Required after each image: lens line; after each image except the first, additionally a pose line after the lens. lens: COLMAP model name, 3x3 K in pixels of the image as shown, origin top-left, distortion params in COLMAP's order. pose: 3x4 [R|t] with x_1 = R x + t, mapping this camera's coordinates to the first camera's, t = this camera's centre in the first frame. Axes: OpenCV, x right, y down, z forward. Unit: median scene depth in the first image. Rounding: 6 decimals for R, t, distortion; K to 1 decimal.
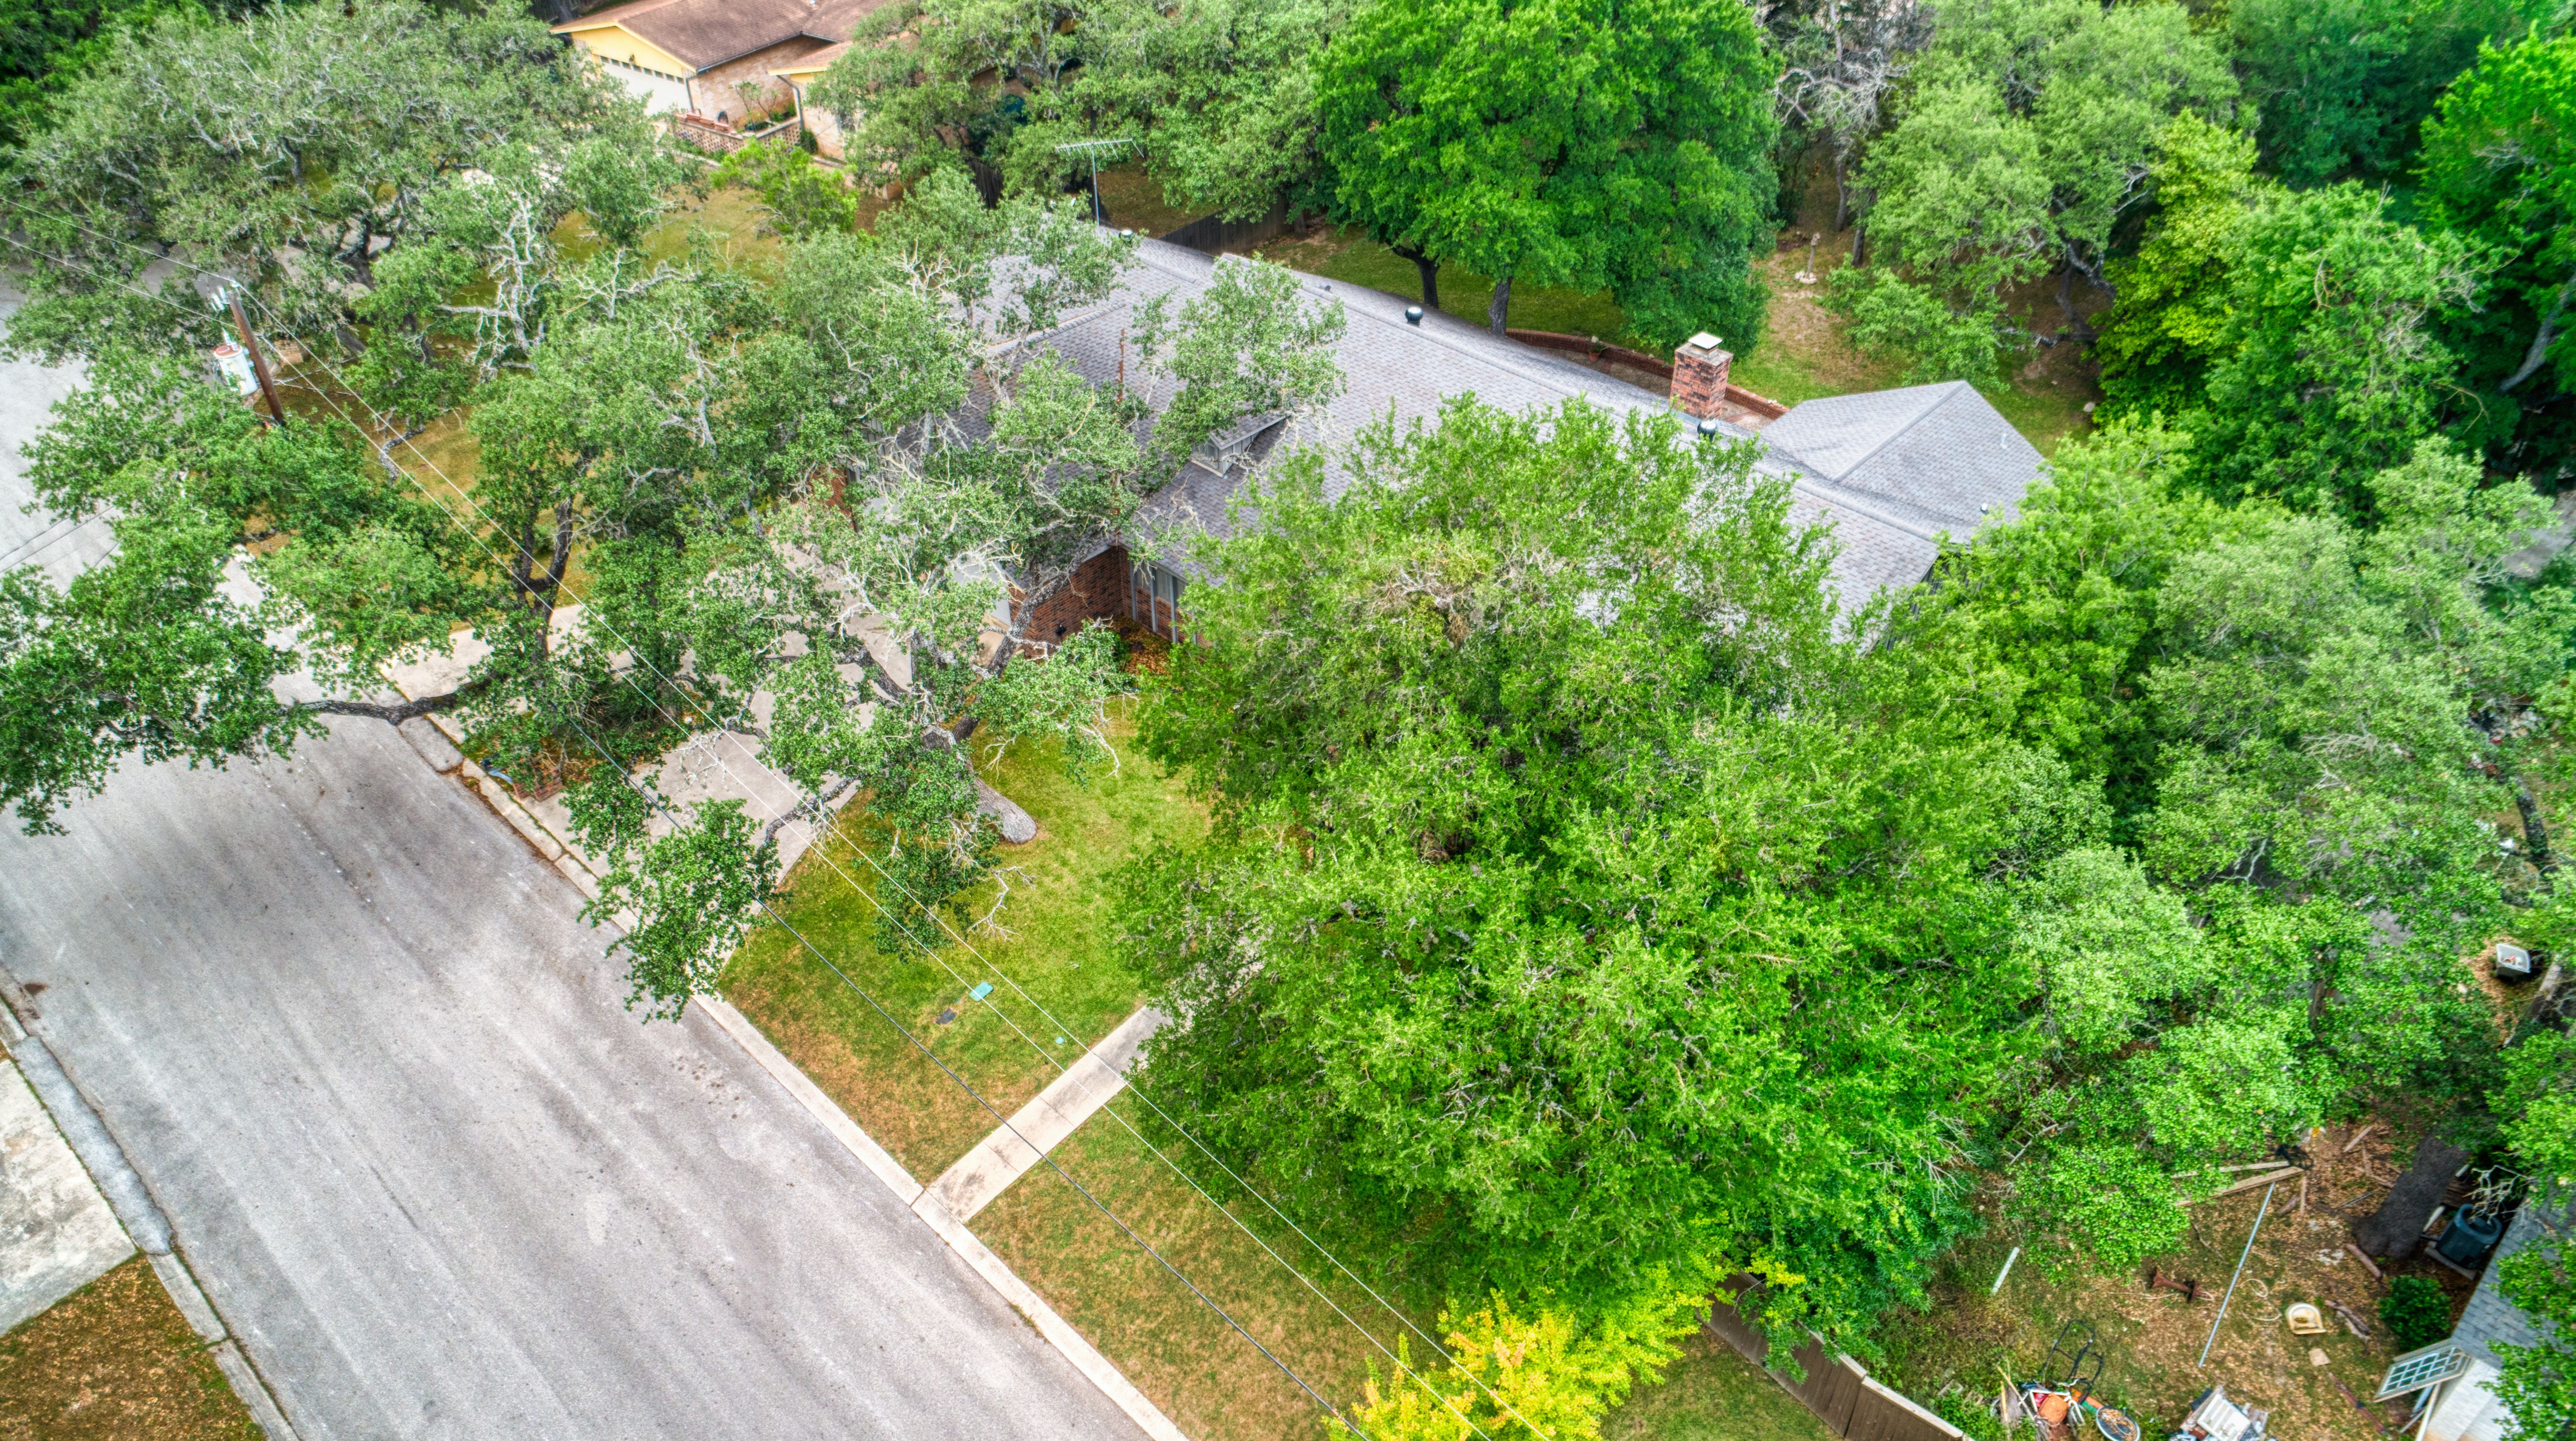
lens RADIAL K [[1760.4, 0, 1288.0], [0, 1760.4, 720.5], [0, 0, 1]] dist [-0.000079, -0.001211]
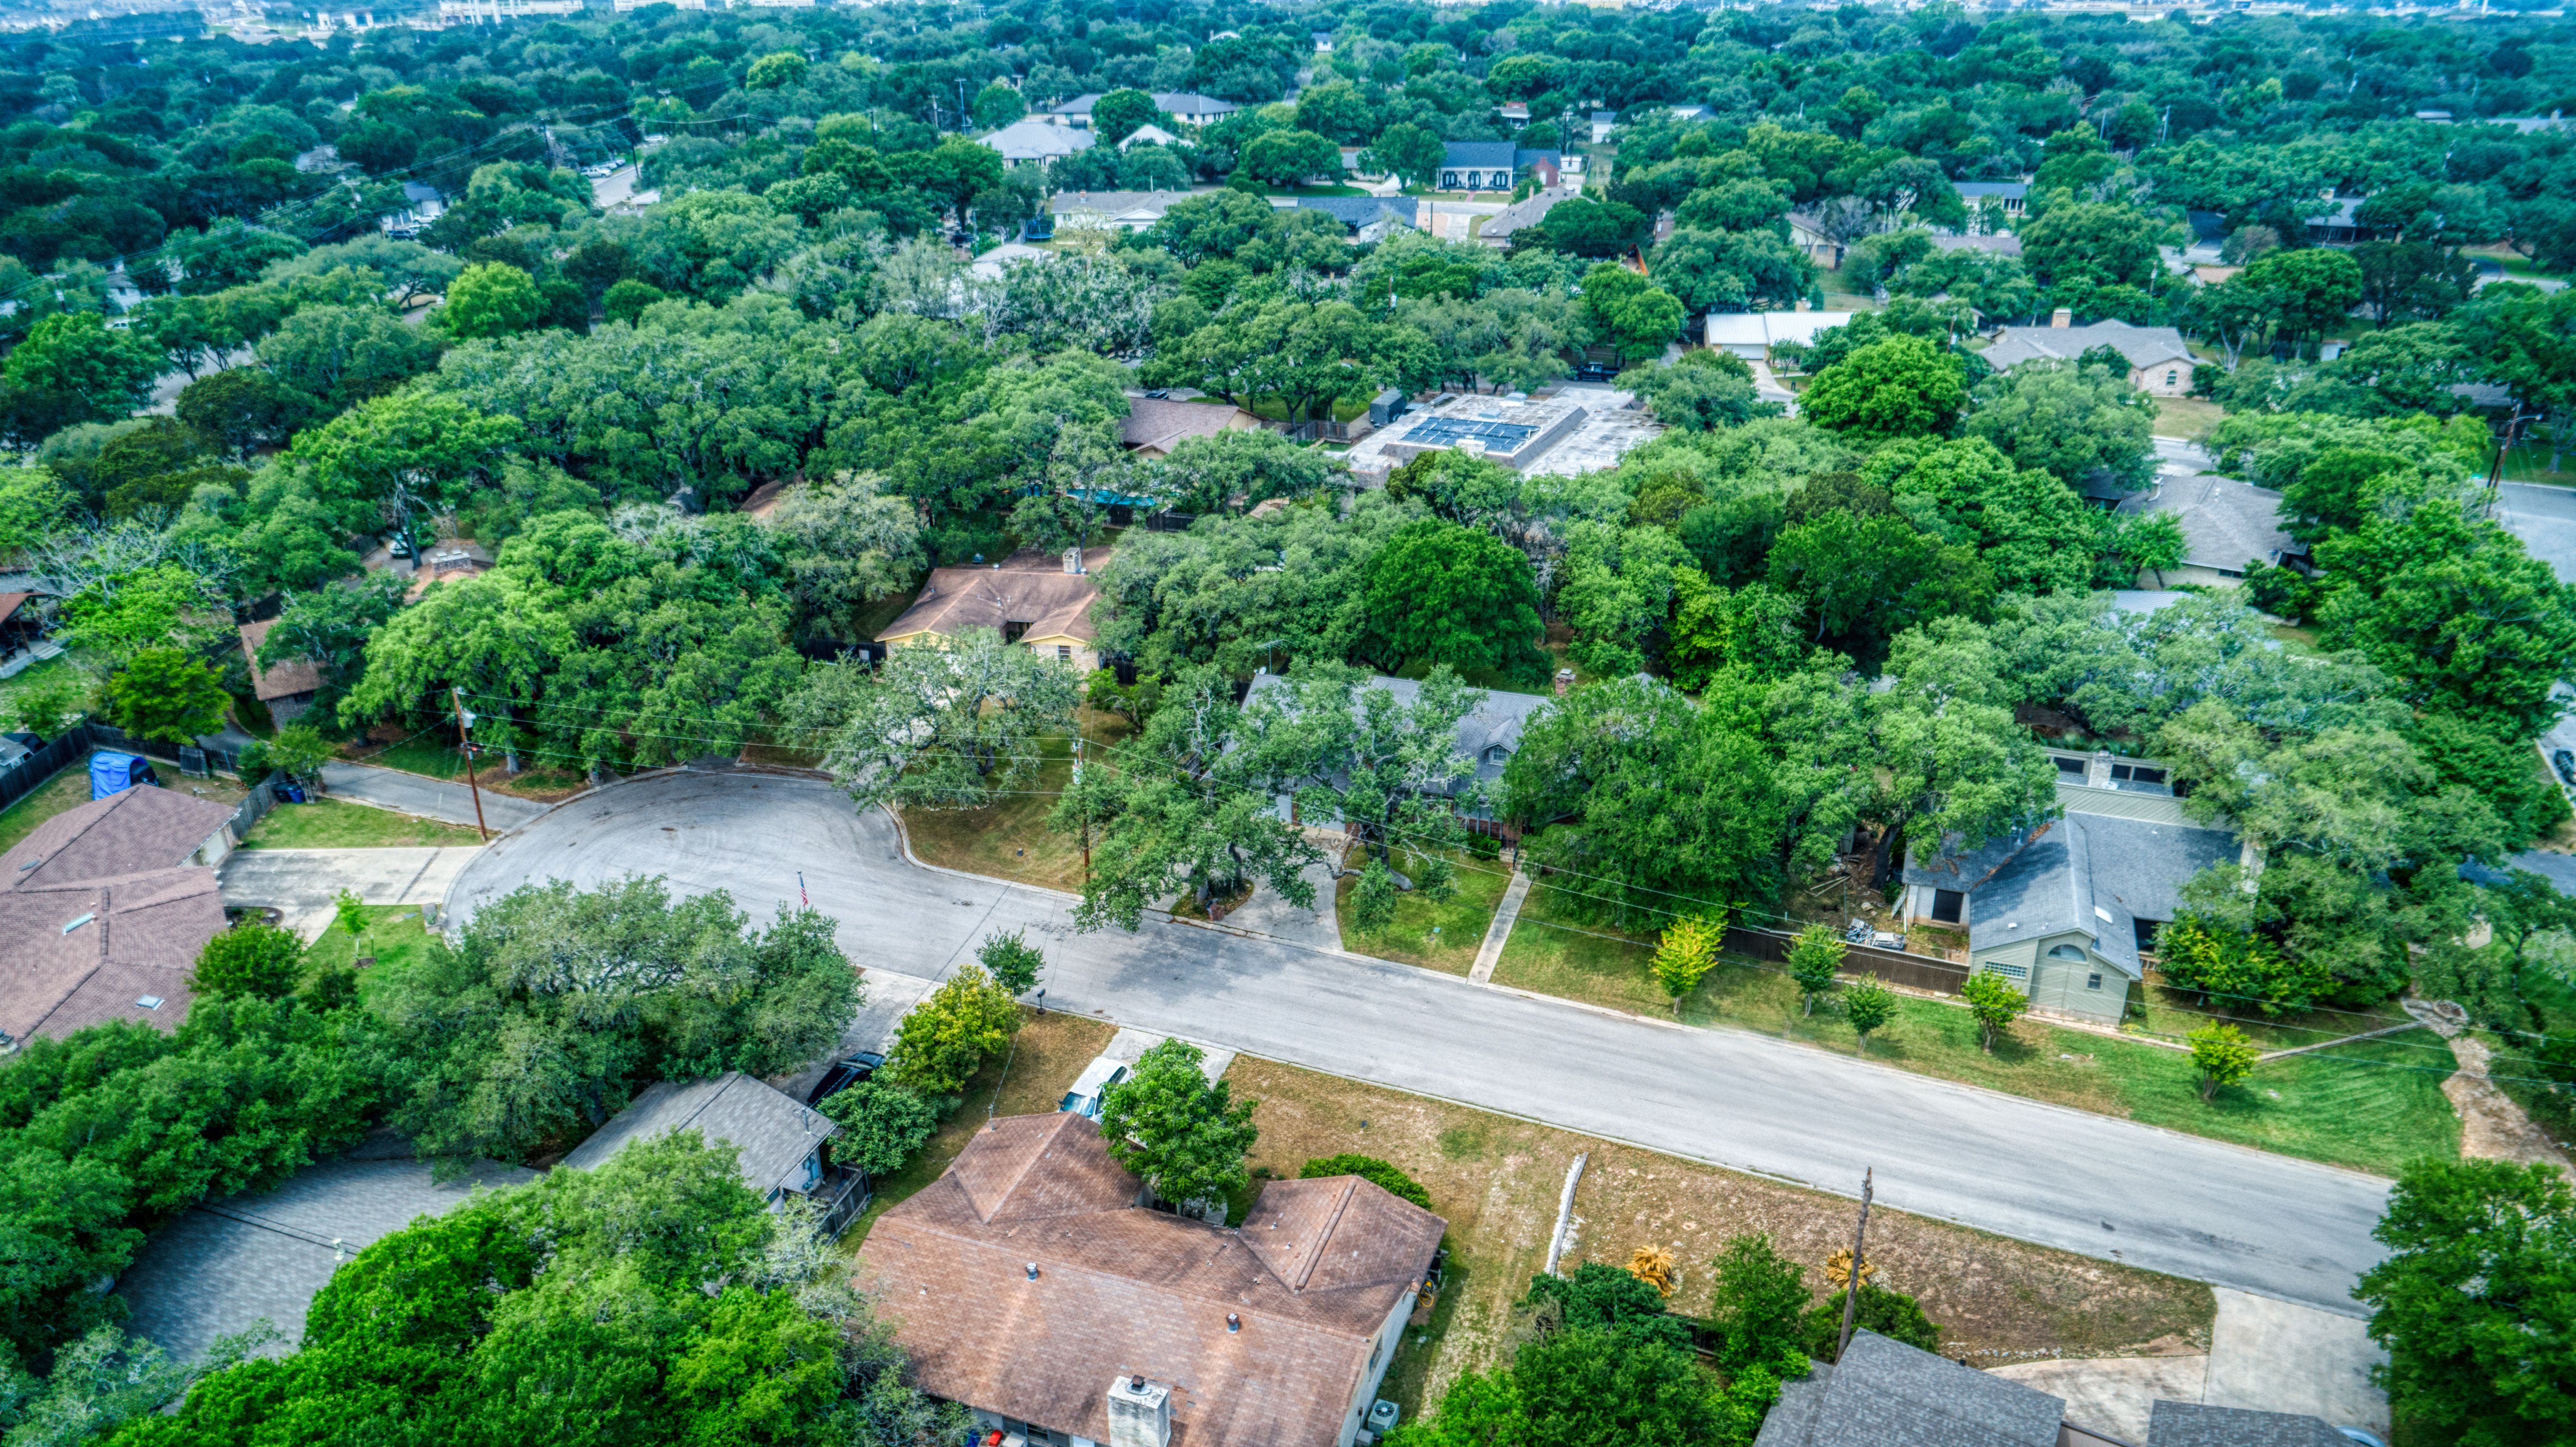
lens RADIAL K [[1760.3, 0, 1288.0], [0, 1760.3, 723.5], [0, 0, 1]] dist [-0.000079, -0.001211]
pose [[0.922007, -0.172634, 0.346555, -1.246315], [0.254402, 0.944870, -0.206154, 0.345882], [-0.291860, 0.278240, 0.915096, -1.488890]]
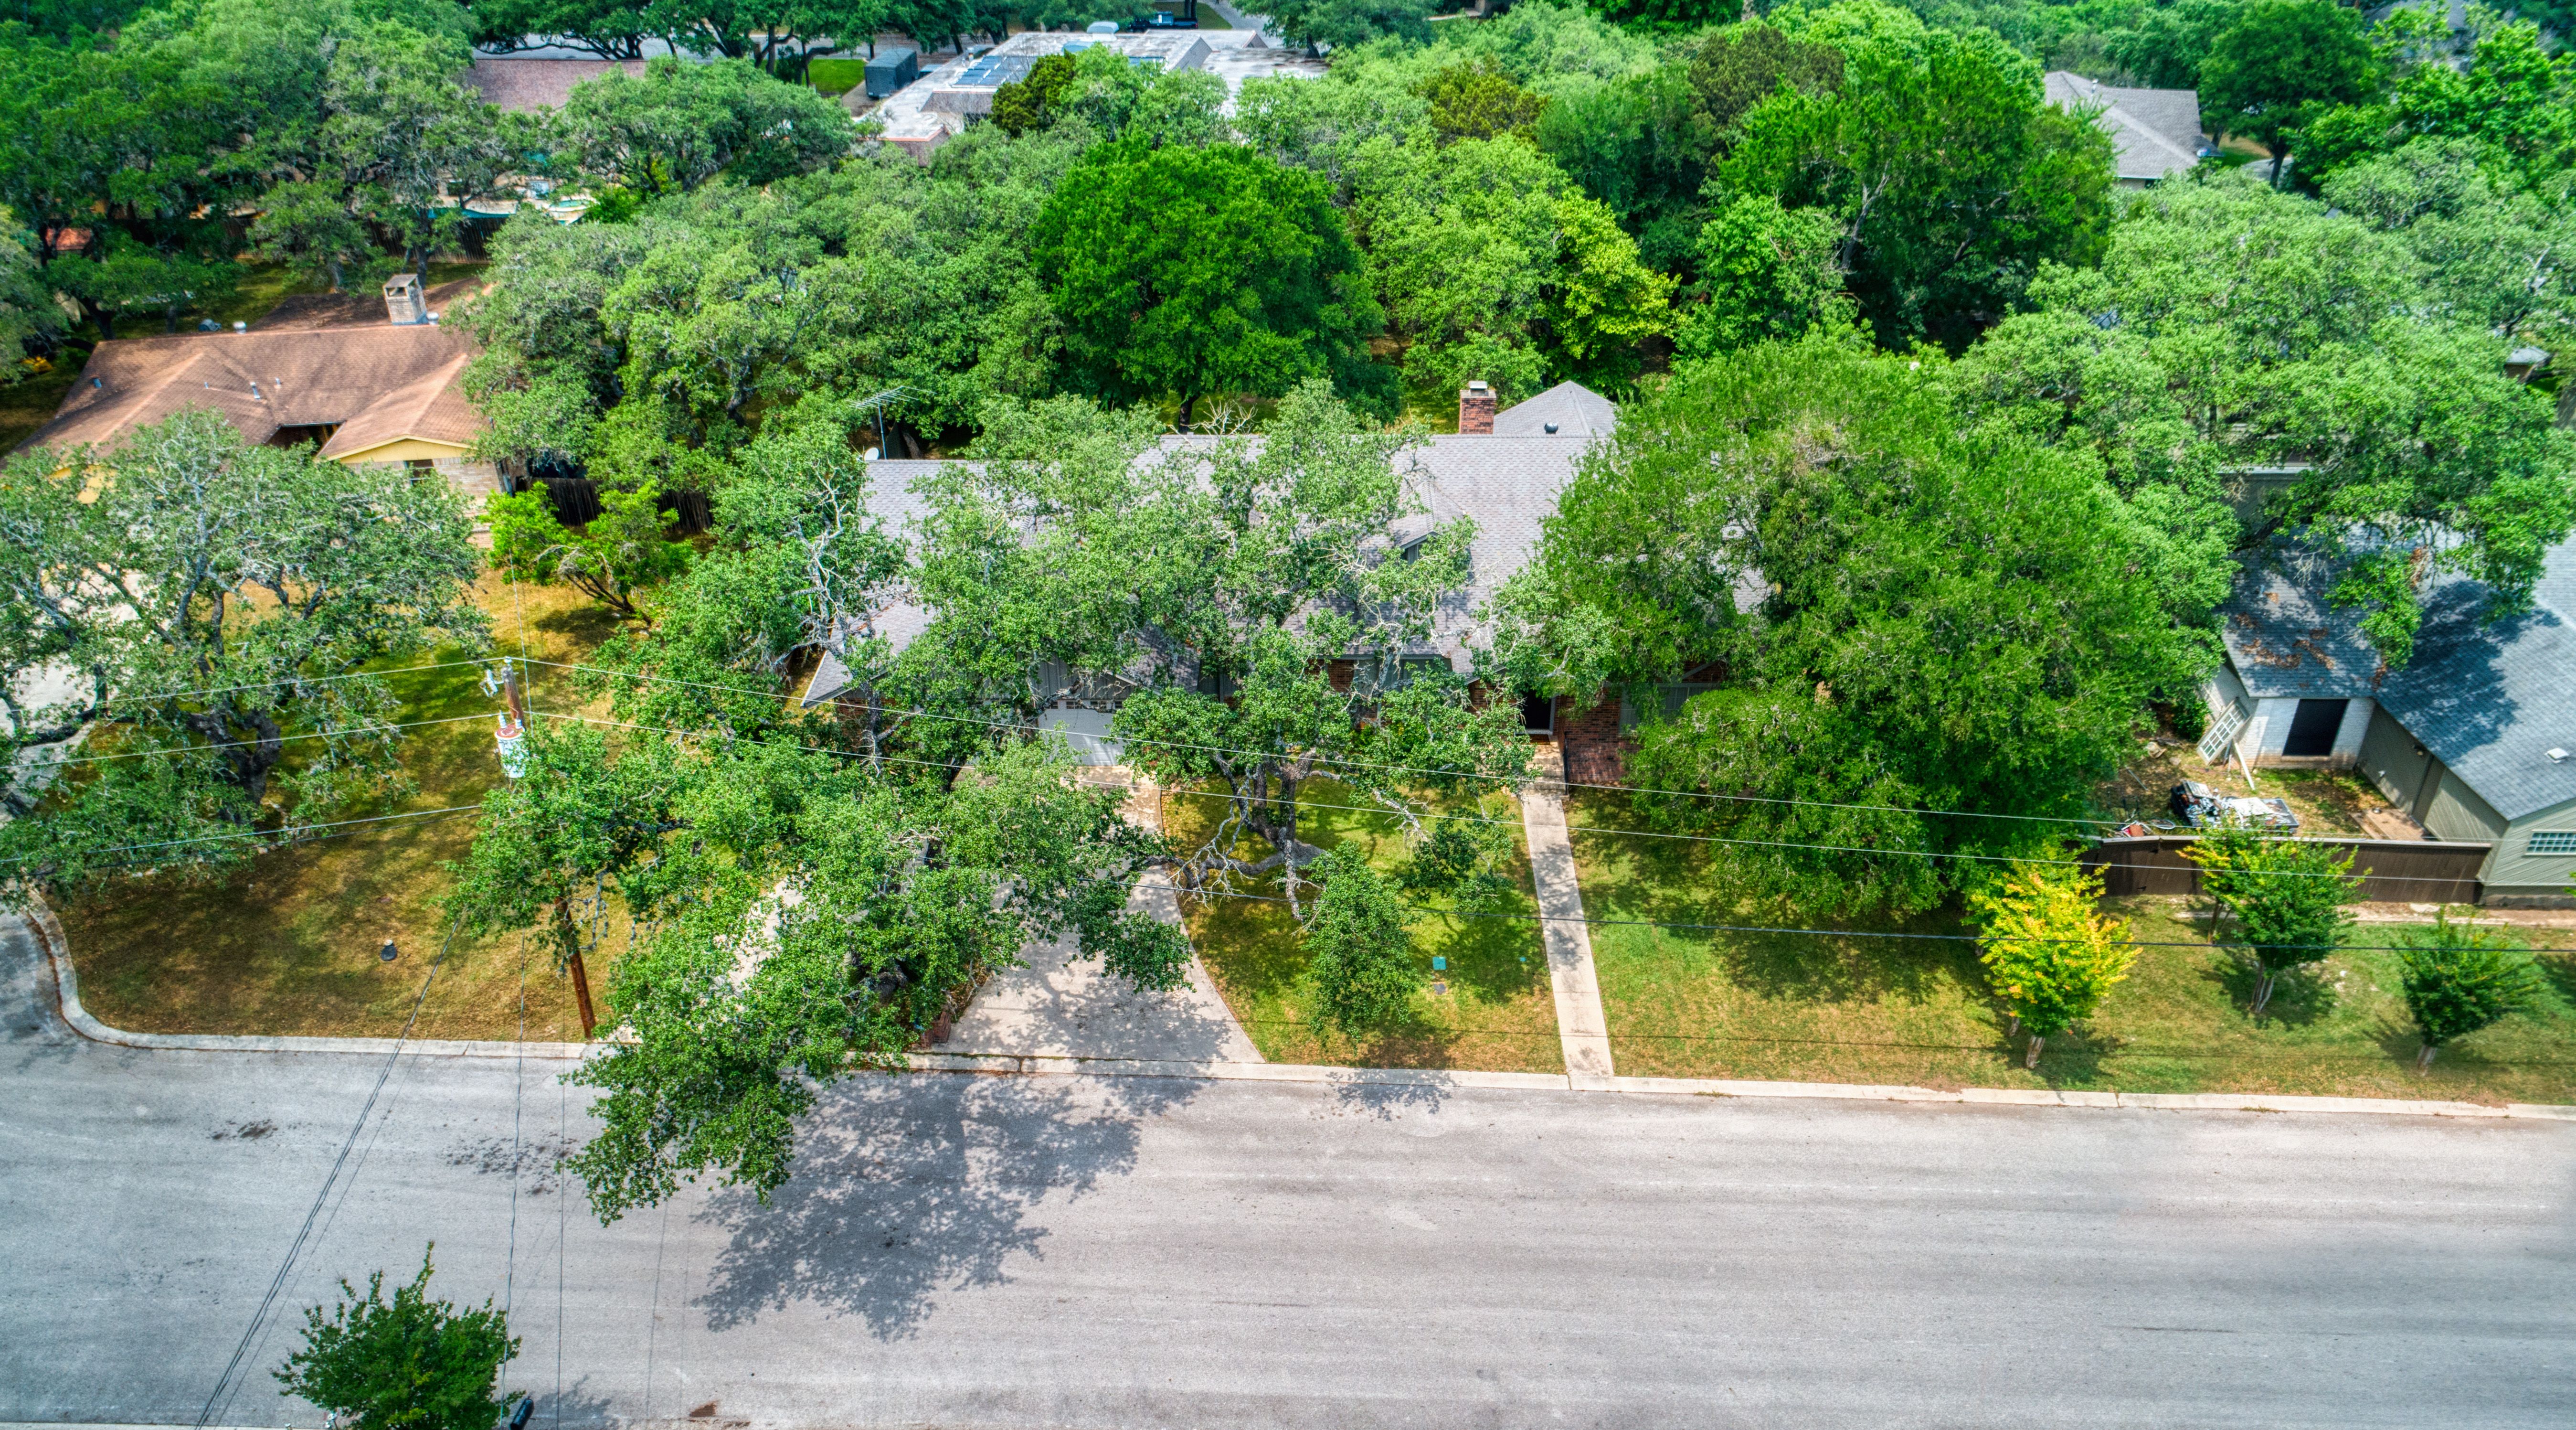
lens RADIAL K [[1759.7, 0, 1288.0], [0, 1759.7, 715.0], [0, 0, 1]] dist [0.001791, 0.001528]
pose [[0.735584, -0.339484, 0.586231, -0.884365], [0.425214, 0.905044, -0.009437, -0.034526], [-0.527361, 0.256216, 0.810089, 0.018741]]
